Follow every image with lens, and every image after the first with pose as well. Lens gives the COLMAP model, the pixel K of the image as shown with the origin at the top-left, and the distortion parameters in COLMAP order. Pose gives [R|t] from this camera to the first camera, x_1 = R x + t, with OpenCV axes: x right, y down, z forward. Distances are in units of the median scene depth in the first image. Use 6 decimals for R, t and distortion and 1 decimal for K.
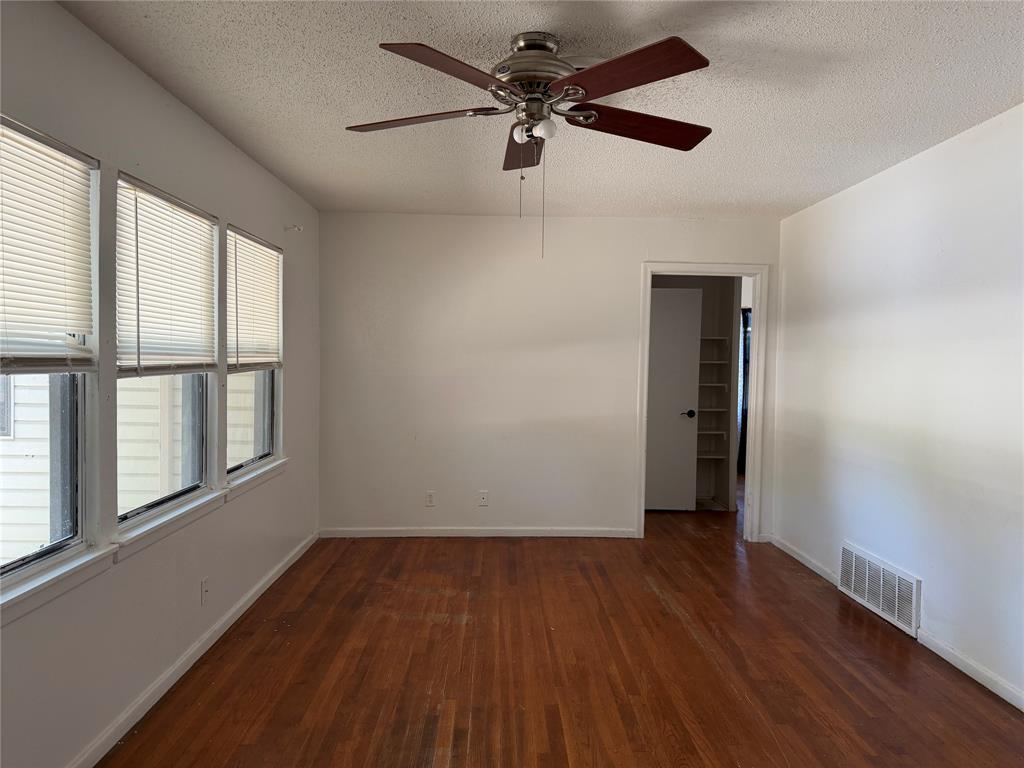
lens RADIAL K [[707.4, 0, 512.0], [0, 707.4, 384.0], [0, 0, 1]] dist [0.137459, -0.210832]
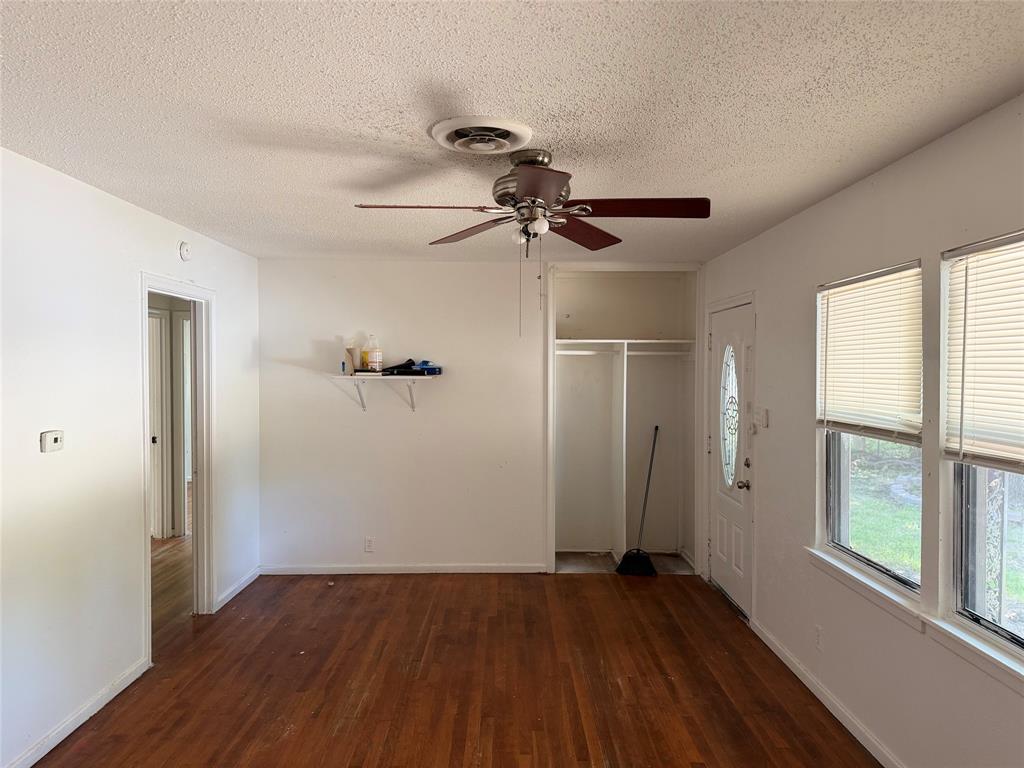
lens RADIAL K [[707.4, 0, 512.0], [0, 707.4, 384.0], [0, 0, 1]] dist [0.137459, -0.210832]
pose [[-0.999812, -0.014962, -0.012352, 0.073651], [-0.015613, 0.998396, 0.054412, -0.165006], [0.011518, 0.054595, -0.998442, 2.099175]]
